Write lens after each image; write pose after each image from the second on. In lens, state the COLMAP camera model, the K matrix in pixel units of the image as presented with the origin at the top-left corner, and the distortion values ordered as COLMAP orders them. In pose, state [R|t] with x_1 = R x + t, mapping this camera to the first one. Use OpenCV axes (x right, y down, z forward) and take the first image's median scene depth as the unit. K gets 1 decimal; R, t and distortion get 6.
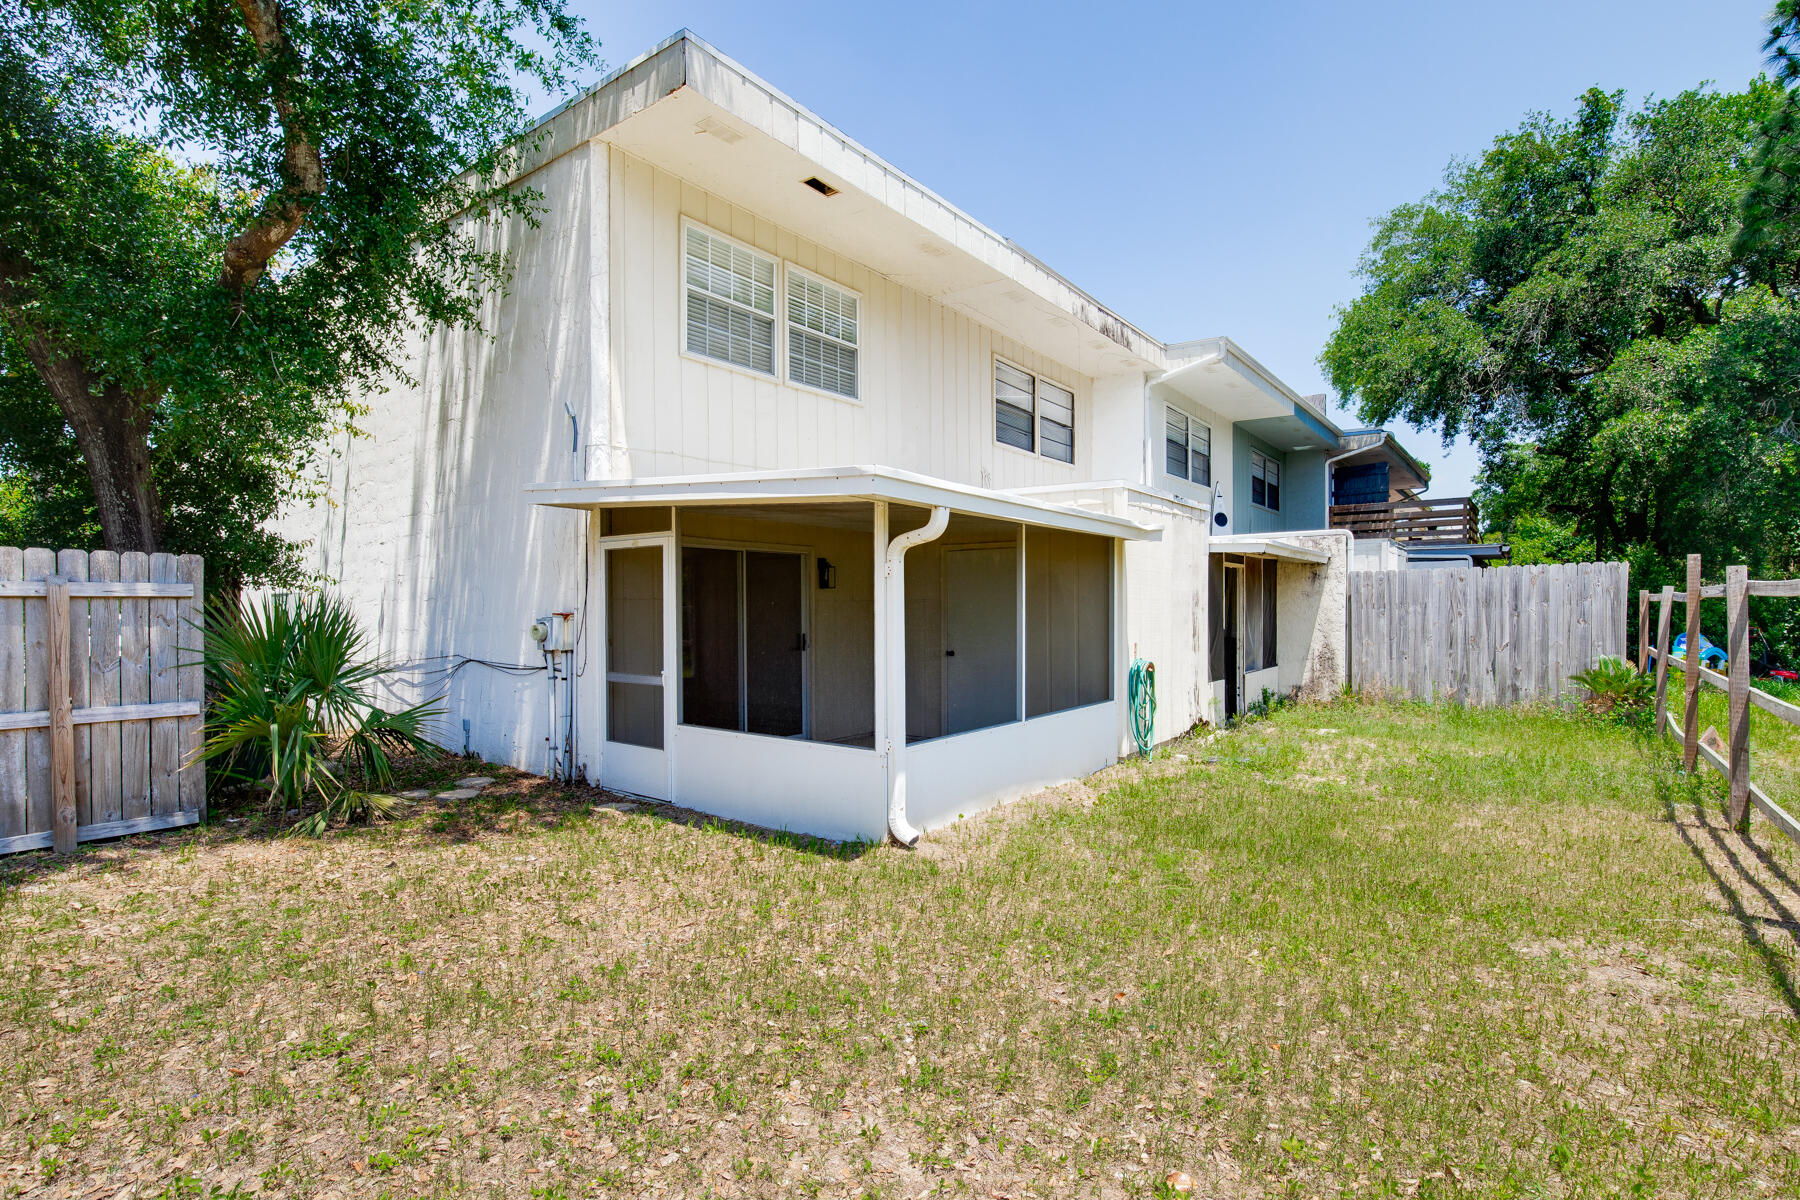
lens RADIAL K [[912.0, 0, 900.0], [0, 912.0, 600.0], [0, 0, 1]] dist [0.024951, 0.000109]
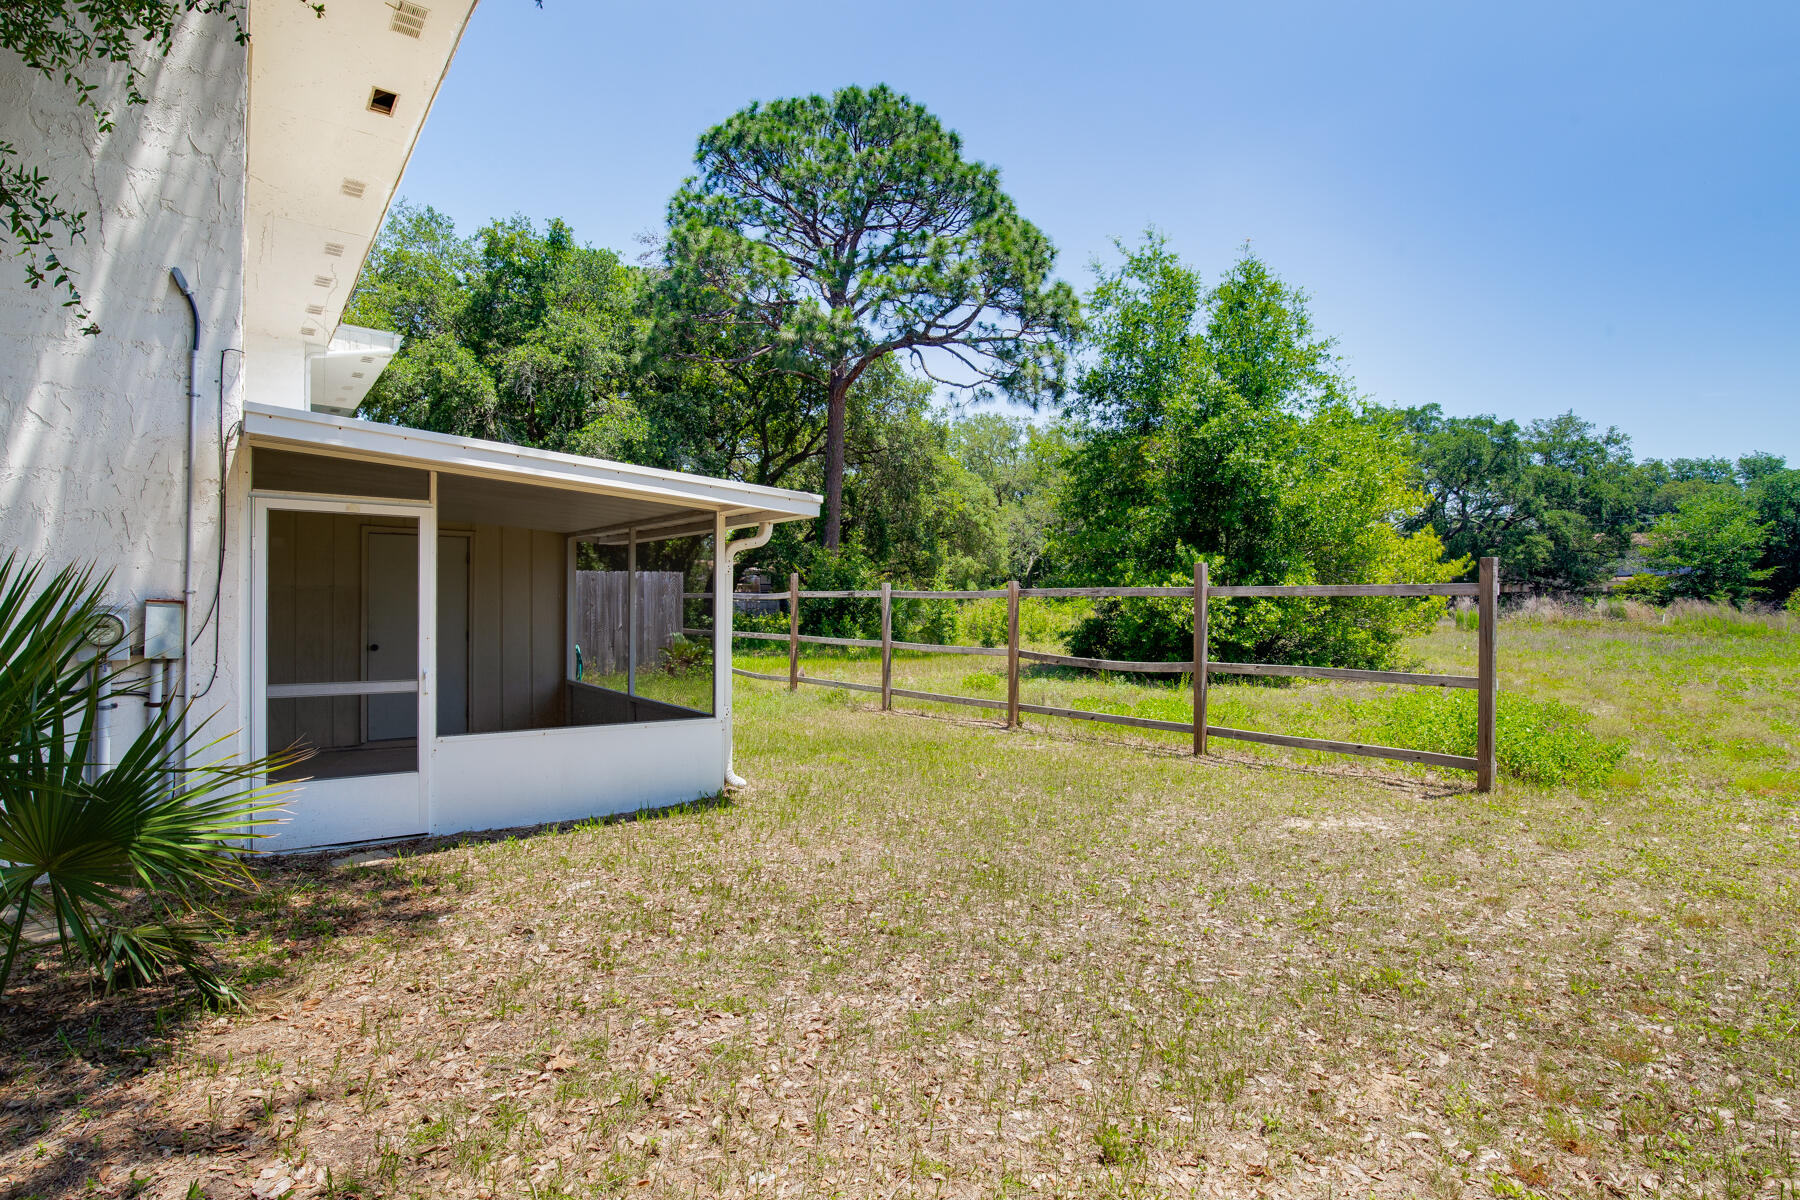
lens RADIAL K [[880.3, 0, 900.0], [0, 880.3, 600.0], [0, 0, 1]] dist [-0.000333, -0.000031]
pose [[0.283597, 0.008785, 0.958903, -0.822687], [-0.016948, 0.999848, -0.004148, 0.008731], [-0.958794, -0.015075, 0.283703, 0.351193]]
